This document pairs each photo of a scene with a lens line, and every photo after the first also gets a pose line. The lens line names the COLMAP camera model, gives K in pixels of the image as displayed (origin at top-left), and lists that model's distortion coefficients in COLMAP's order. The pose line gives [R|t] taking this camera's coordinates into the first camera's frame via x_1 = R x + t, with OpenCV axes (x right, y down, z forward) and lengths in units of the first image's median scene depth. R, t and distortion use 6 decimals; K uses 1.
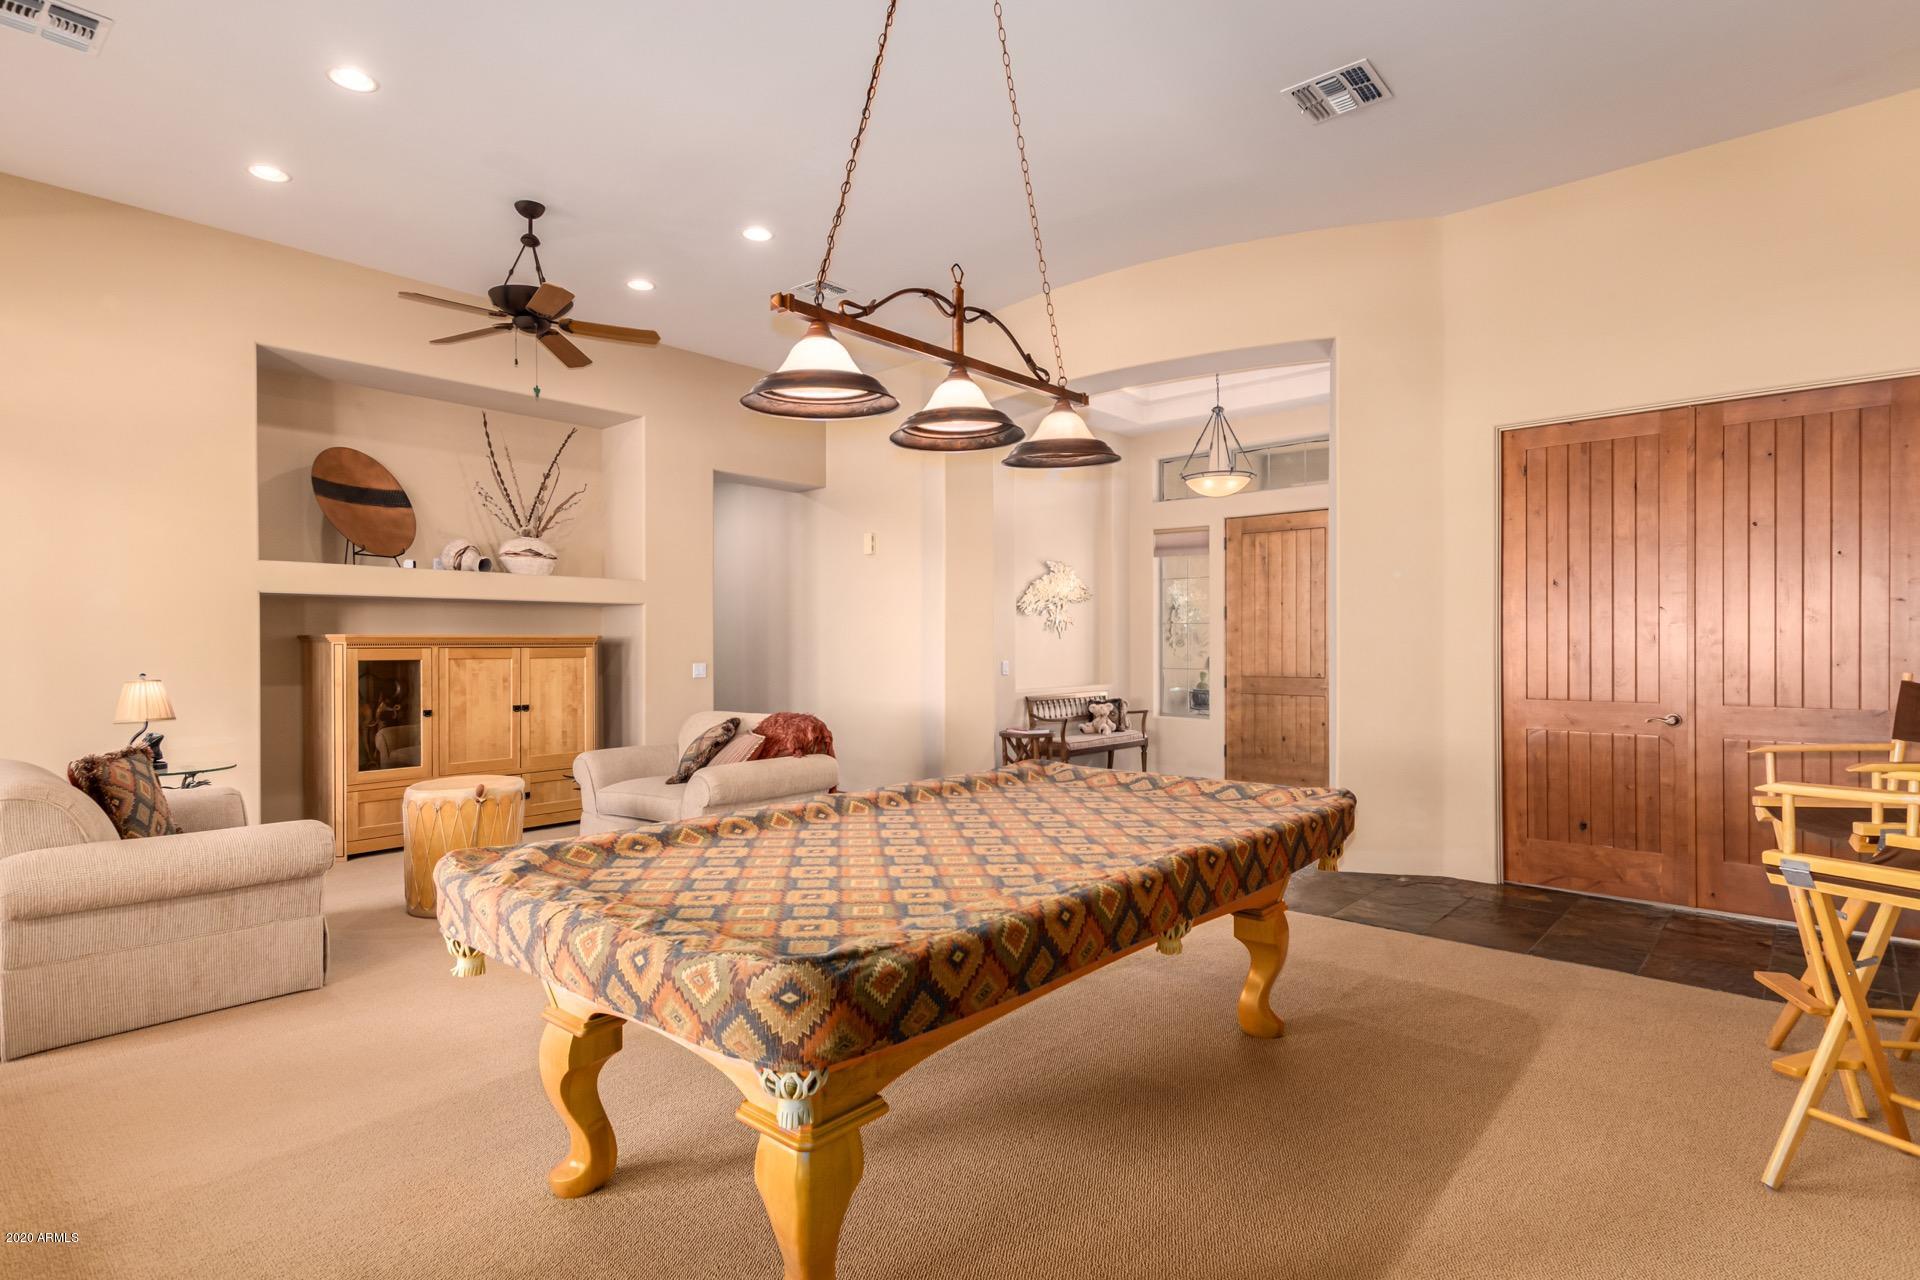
lens RADIAL K [[979.4, 0, 965.3], [0, 979.4, 645.9], [0, 0, 1]] dist [0.016499, -0.001069]
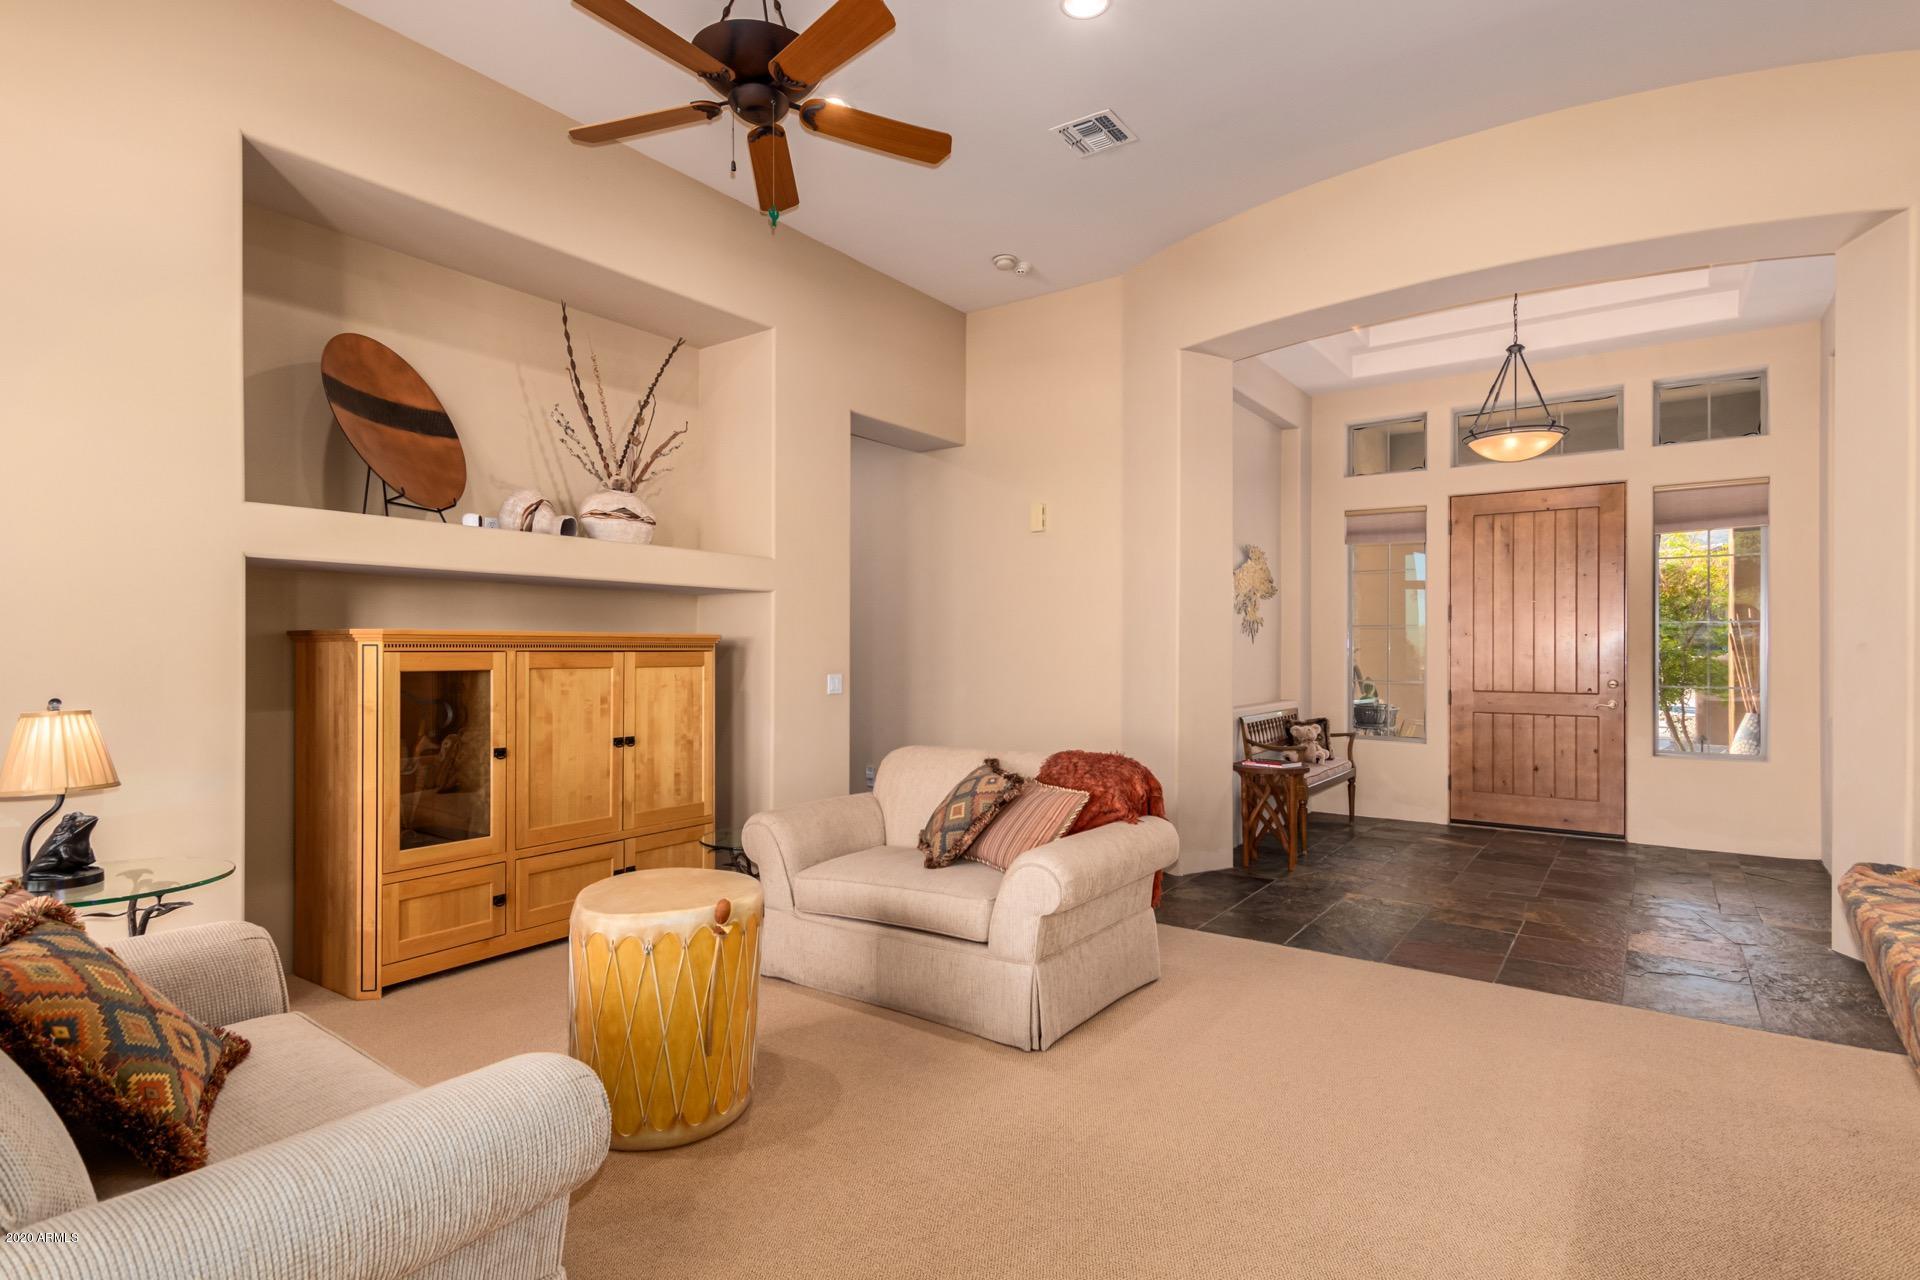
lens RADIAL K [[979.4, 0, 965.3], [0, 979.4, 645.9], [0, 0, 1]] dist [0.016499, -0.001069]
pose [[0.994402, 0.004958, 0.105546, -0.296229], [-0.004345, 0.999972, -0.006034, 0.000922], [-0.105573, 0.005542, 0.994396, 0.311884]]
